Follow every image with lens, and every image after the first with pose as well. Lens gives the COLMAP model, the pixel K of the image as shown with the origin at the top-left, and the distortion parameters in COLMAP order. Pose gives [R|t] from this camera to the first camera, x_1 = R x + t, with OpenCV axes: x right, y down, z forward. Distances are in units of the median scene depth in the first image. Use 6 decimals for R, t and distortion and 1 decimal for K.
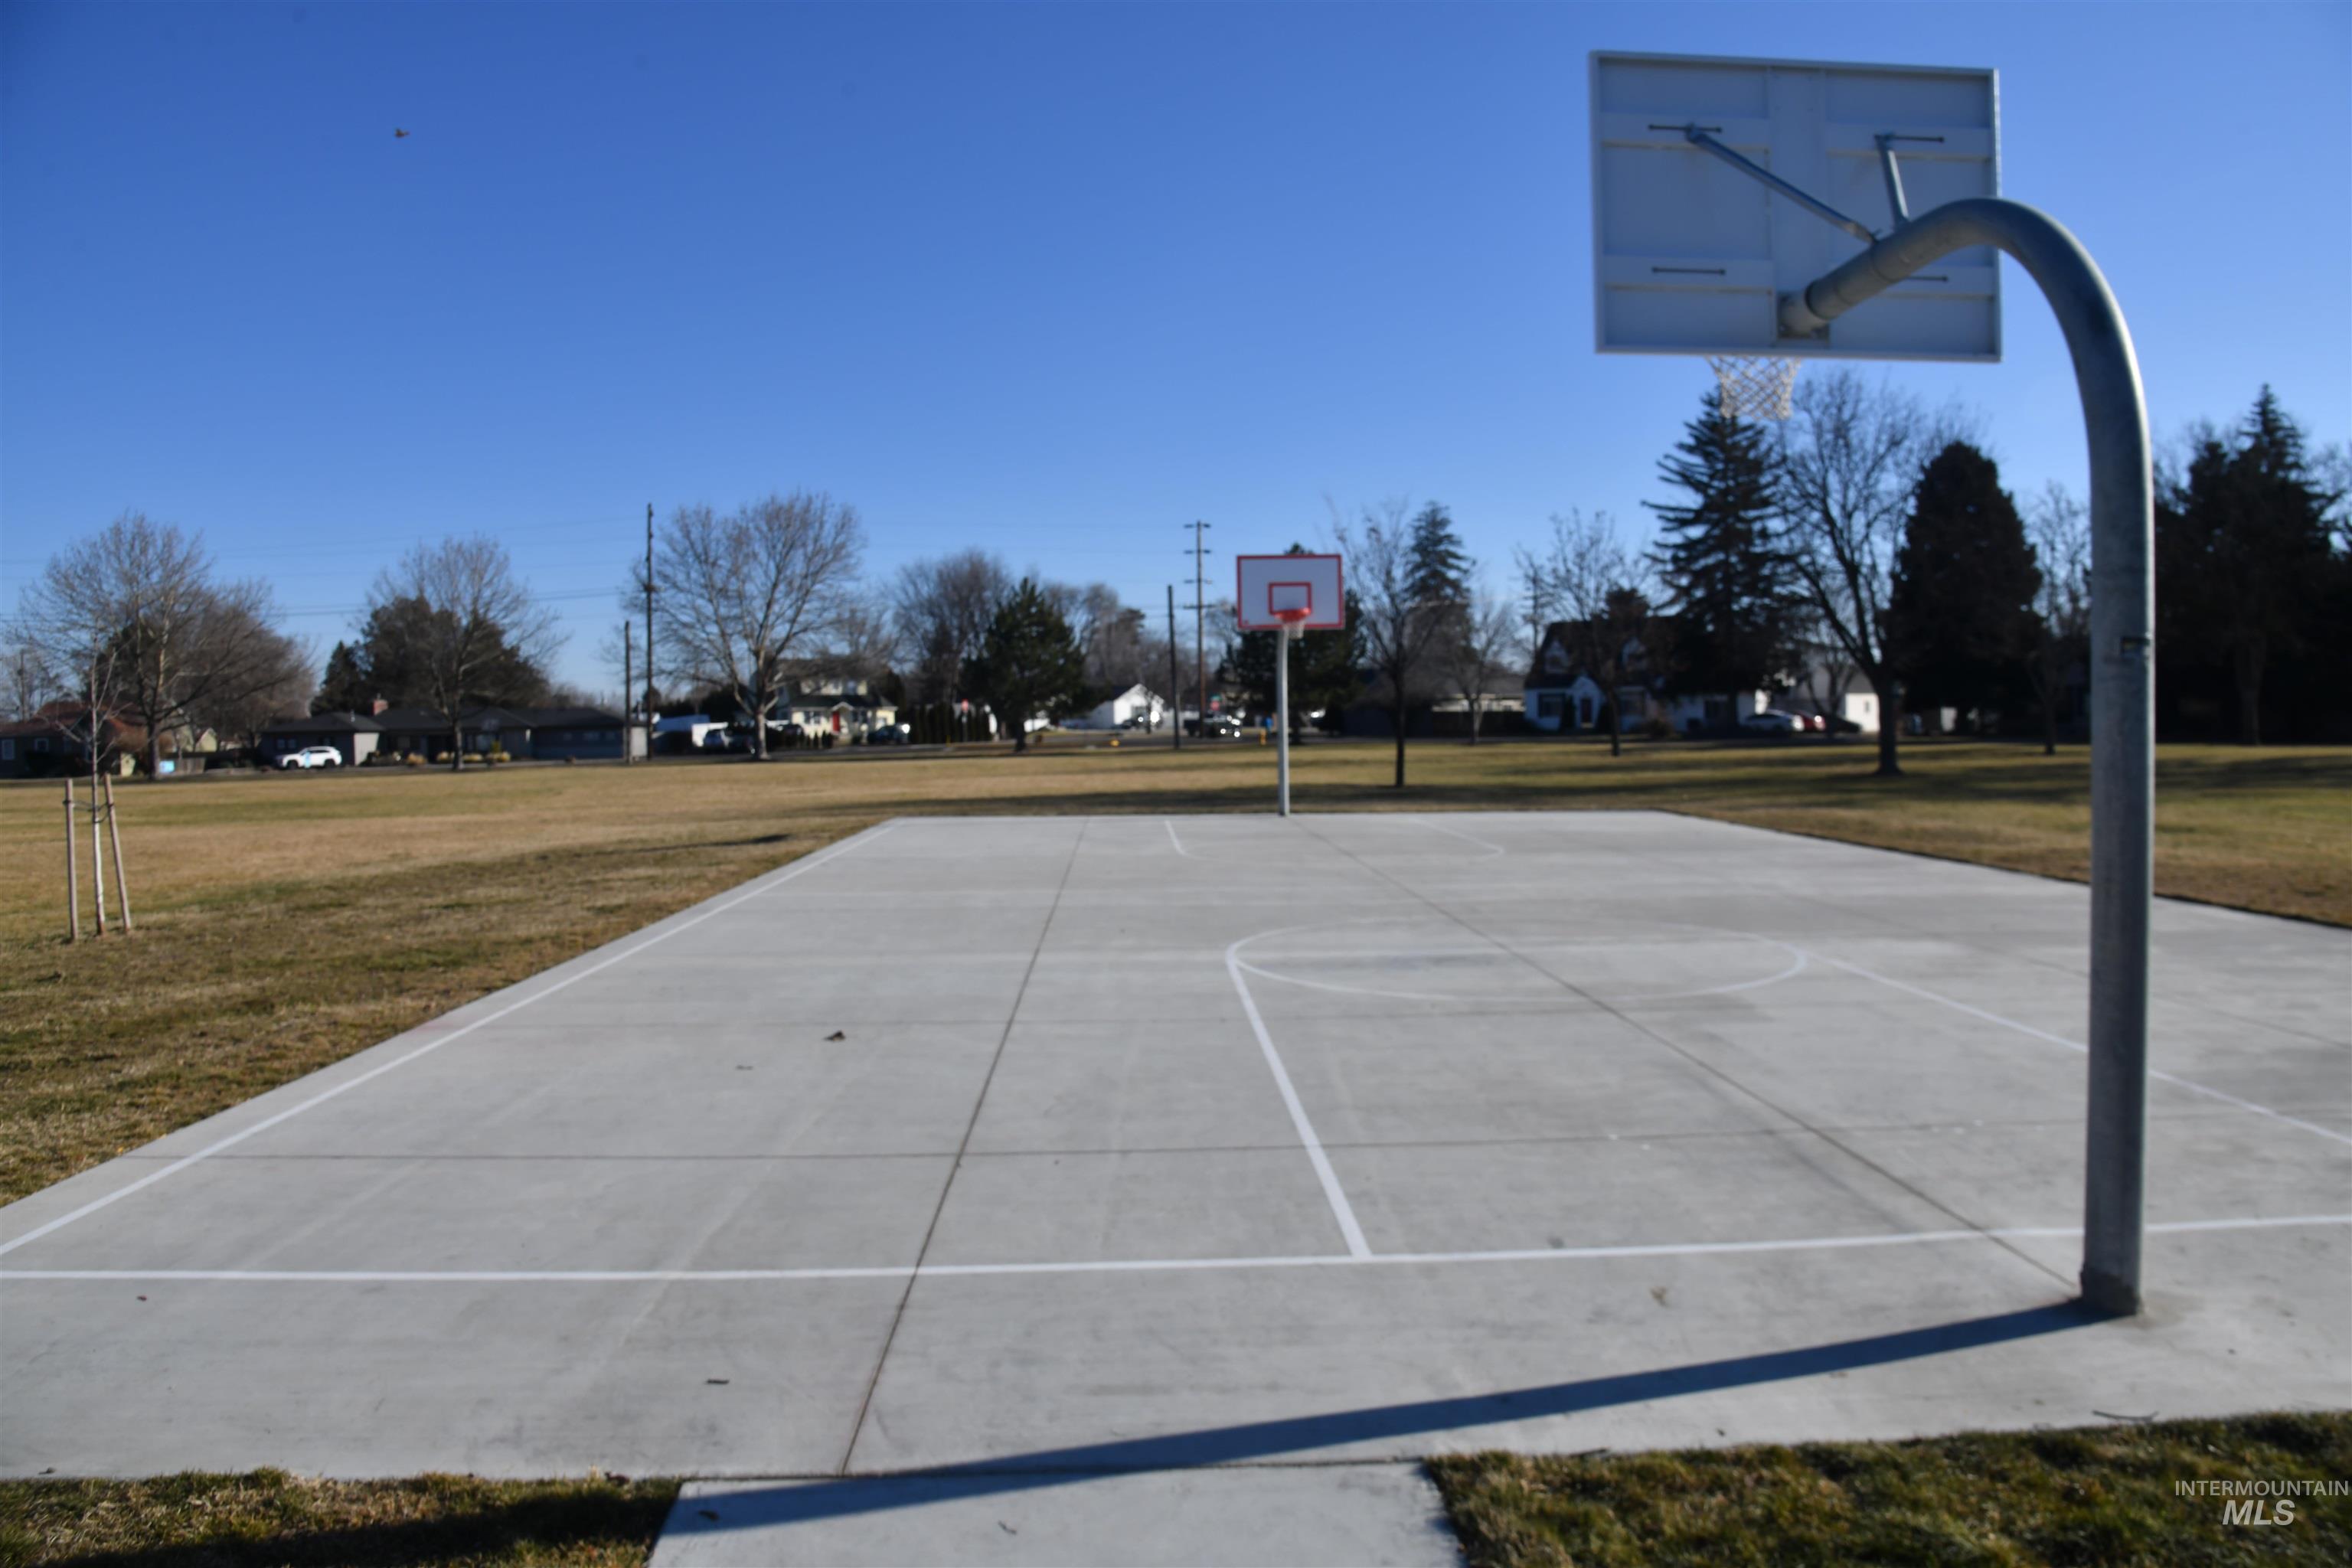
lens RADIAL K [[1615.2, 0, 1181.4], [0, 1615.2, 793.8], [0, 0, 1]] dist [-0.031664, 0.008439]
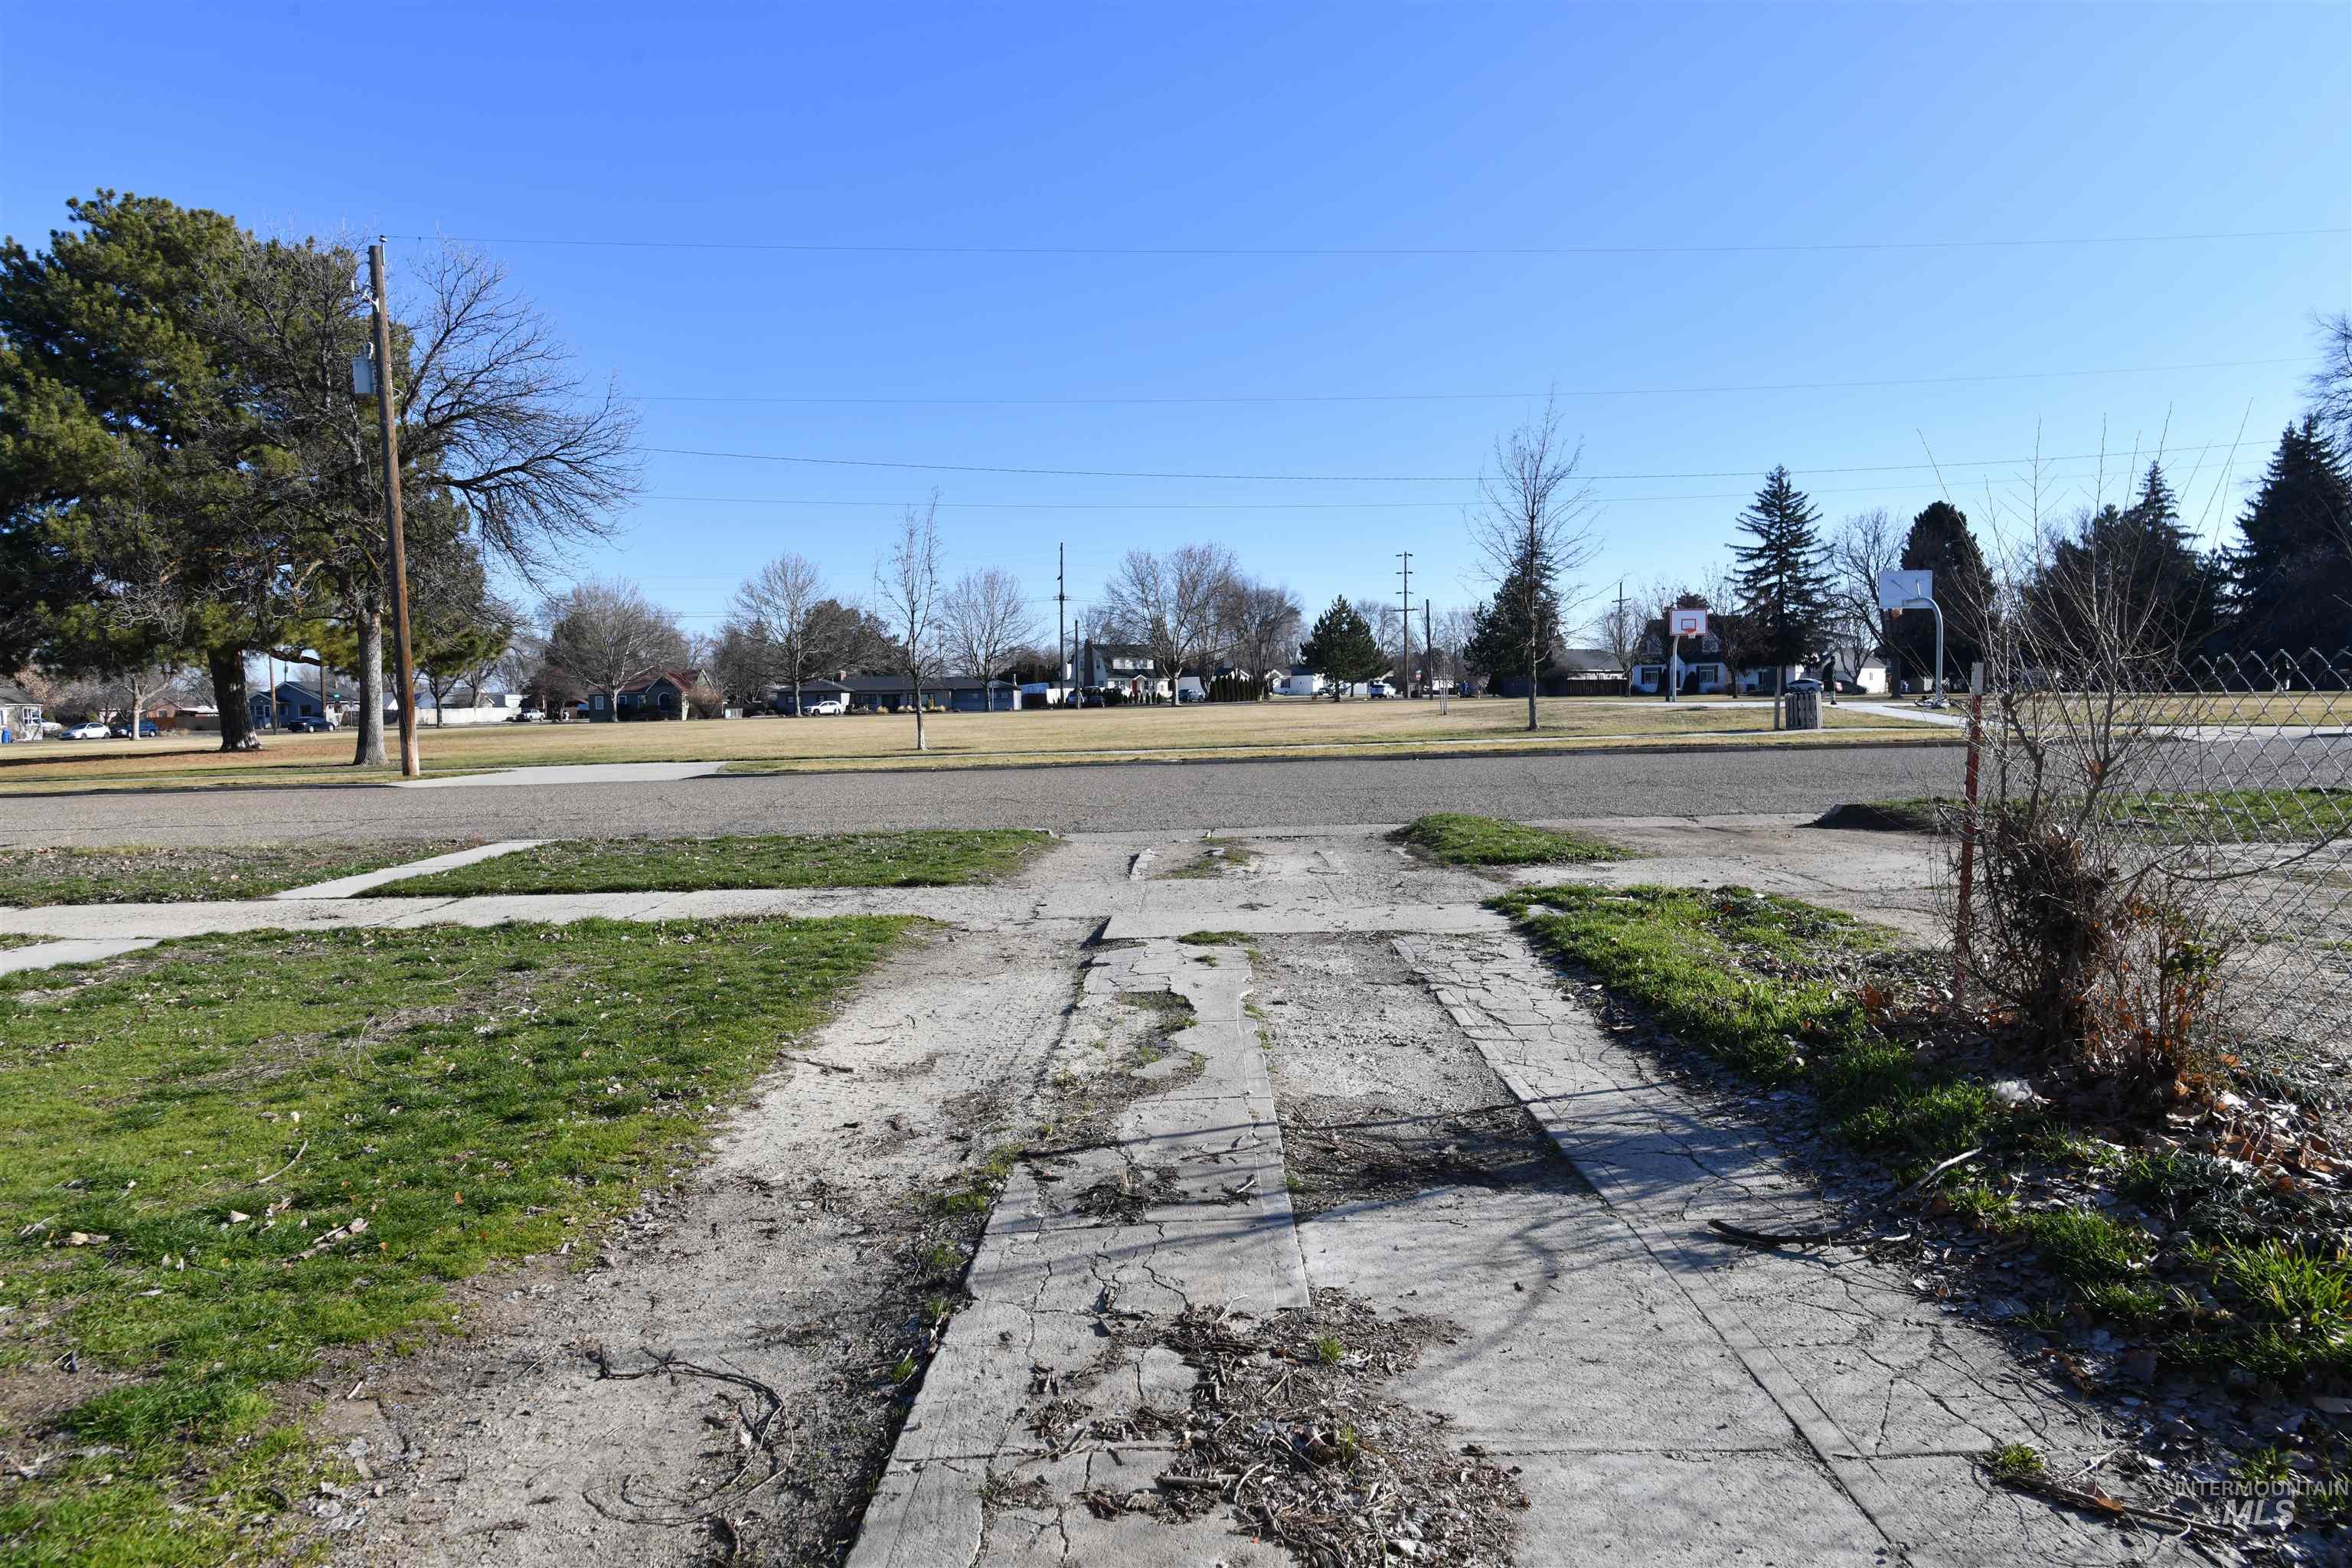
lens RADIAL K [[1393.3, 0, 1180.7], [0, 1393.3, 789.3], [0, 0, 1]] dist [0.037583, -0.002086]
pose [[0.999080, 0.006331, -0.042414, -0.179926], [-0.005465, 0.999775, 0.020491, 0.031625], [0.042534, -0.020240, 0.998890, -0.382086]]
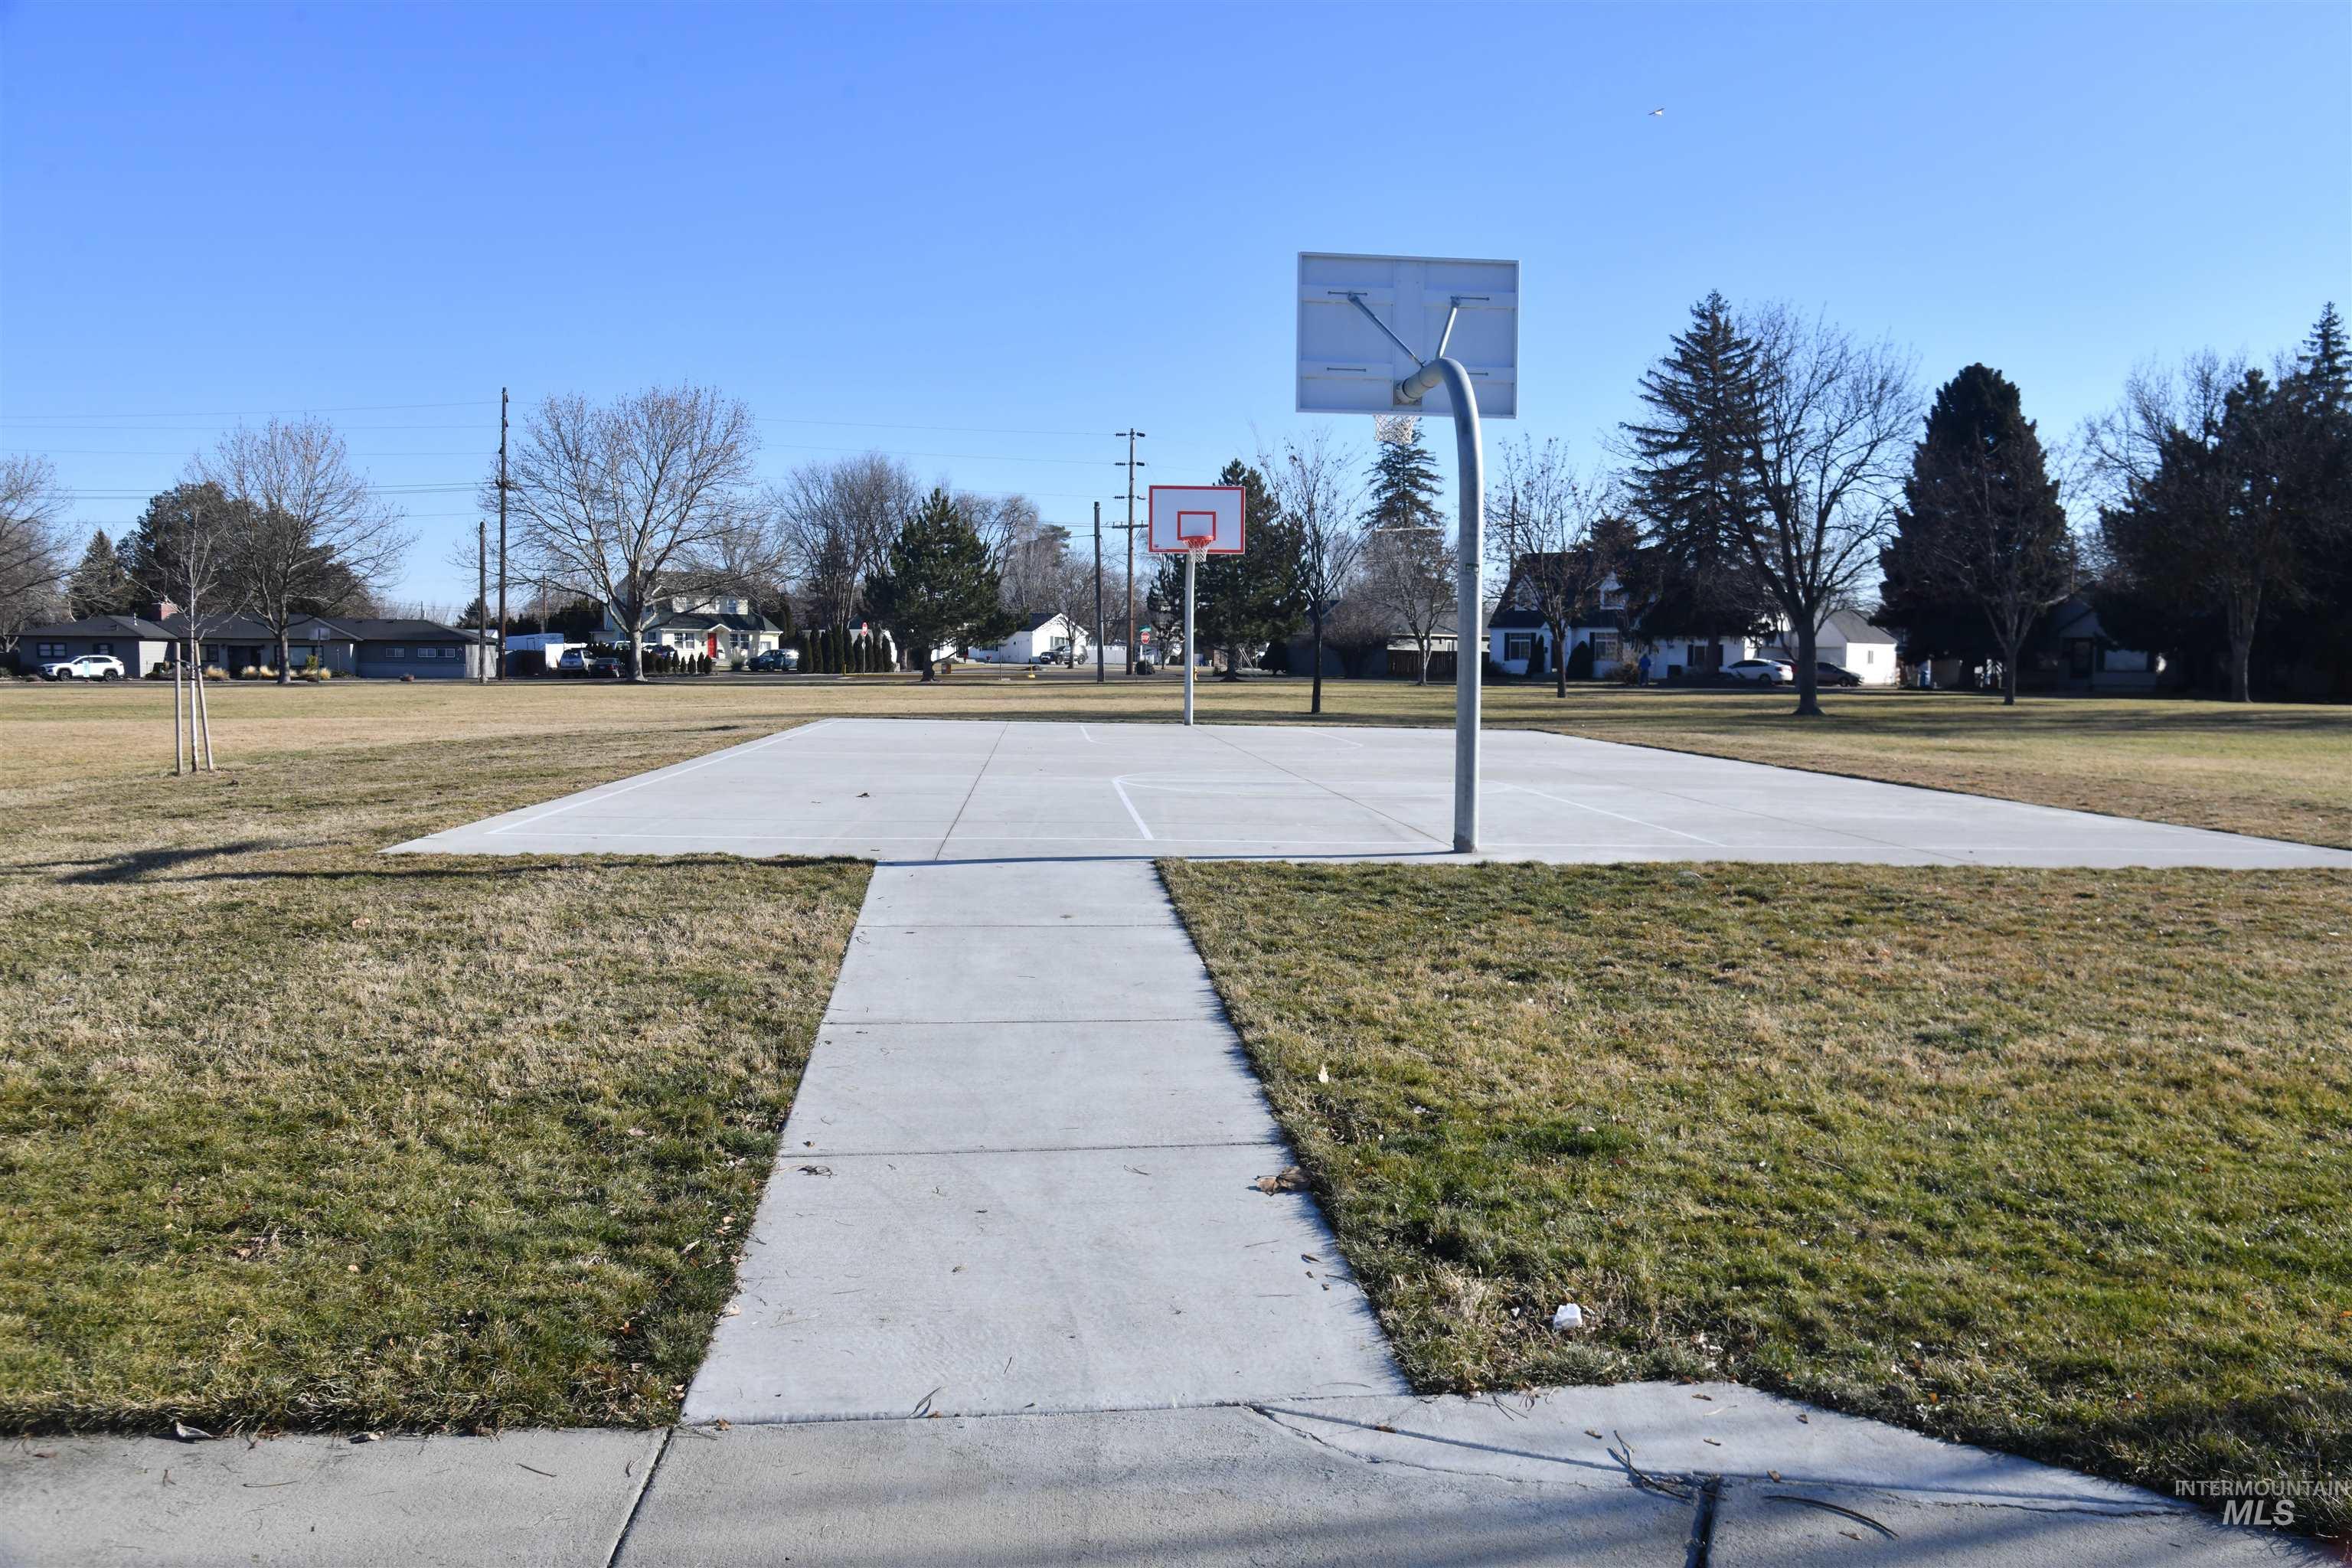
lens RADIAL K [[1921.8, 0, 1176.2], [0, 1921.8, 781.7], [0, 0, 1]] dist [0.047110, 0.022428]
pose [[0.999075, 0.024224, 0.035541, 0.002680], [-0.024836, 0.999549, 0.016867, 0.007960], [-0.035116, -0.017734, 0.999226, -0.079012]]
